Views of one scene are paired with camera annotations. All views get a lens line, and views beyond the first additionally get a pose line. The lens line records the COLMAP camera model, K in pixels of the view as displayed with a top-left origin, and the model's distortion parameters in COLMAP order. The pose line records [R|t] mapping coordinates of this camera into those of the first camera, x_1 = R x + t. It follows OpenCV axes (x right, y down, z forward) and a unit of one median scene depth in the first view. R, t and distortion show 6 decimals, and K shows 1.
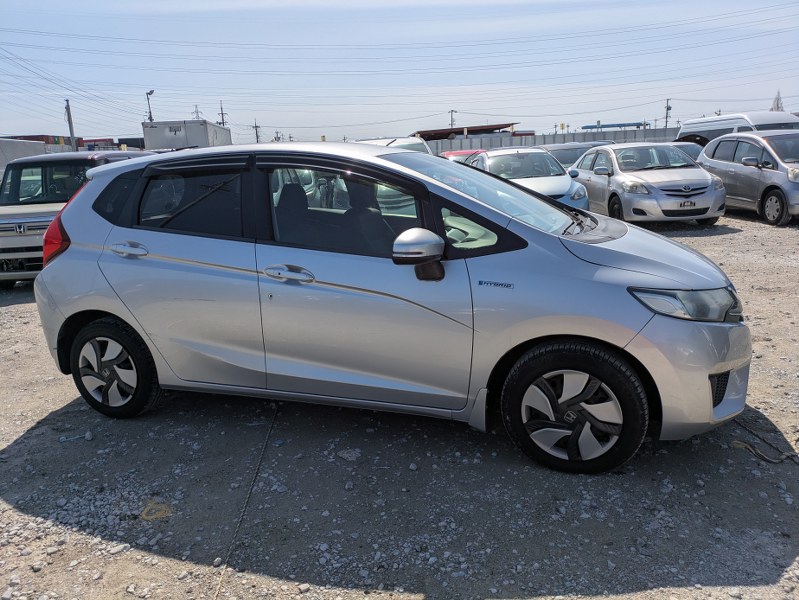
lens RADIAL K [[573.4, 0, 398.6], [0, 573.4, 293.1], [0, 0, 1]] dist [0.049062, 0.000437]
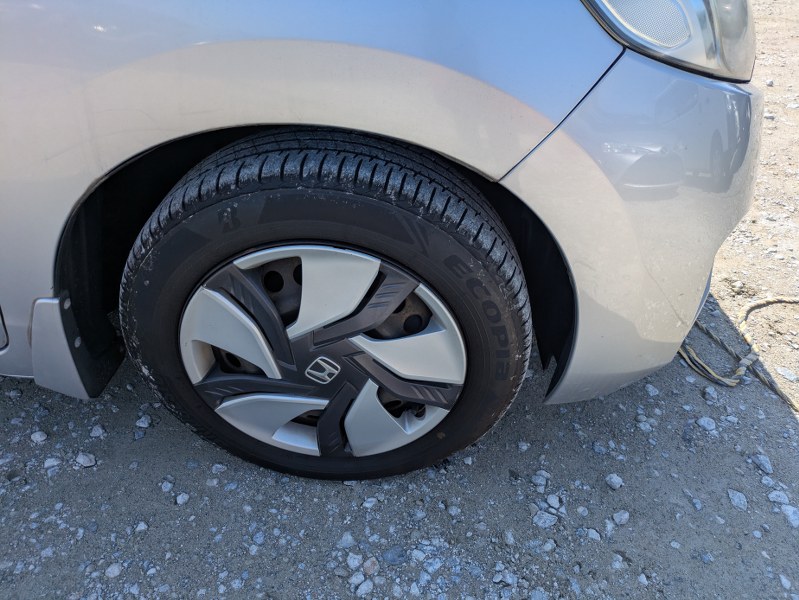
lens RADIAL K [[600.4, 0, 392.3], [0, 600.4, 288.6], [0, 0, 1]] dist [0.014672, -0.001667]
pose [[0.947505, -0.085157, 0.308194, 0.231767], [-0.046748, 0.916630, 0.396995, 0.028687], [-0.316307, -0.390562, 0.864530, 0.702207]]
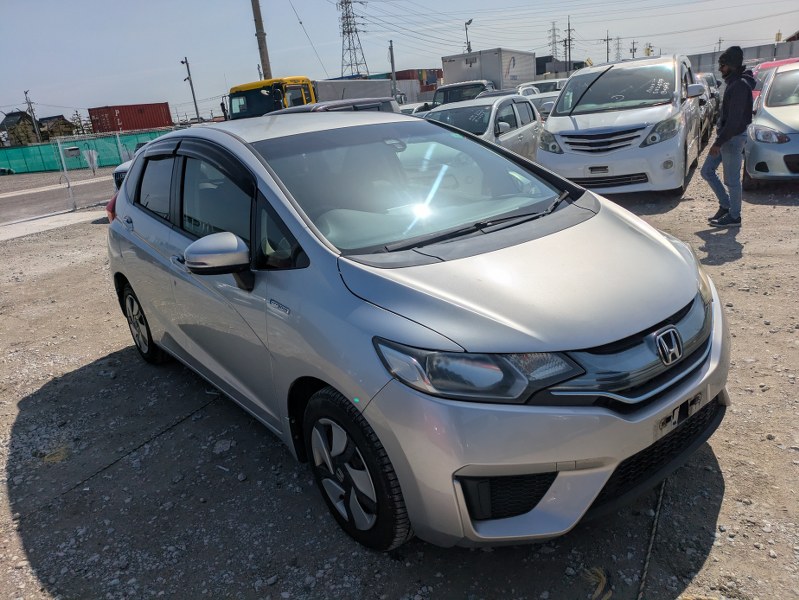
lens RADIAL K [[585.5, 0, 399.5], [0, 585.5, 300.0], [0, 0, 1]] dist [0.040905, -0.003922]
pose [[0.852621, 0.126629, -0.506954, 0.765872], [-0.060447, 0.987581, 0.145019, -0.160623], [0.519021, -0.093003, 0.849687, 0.352652]]
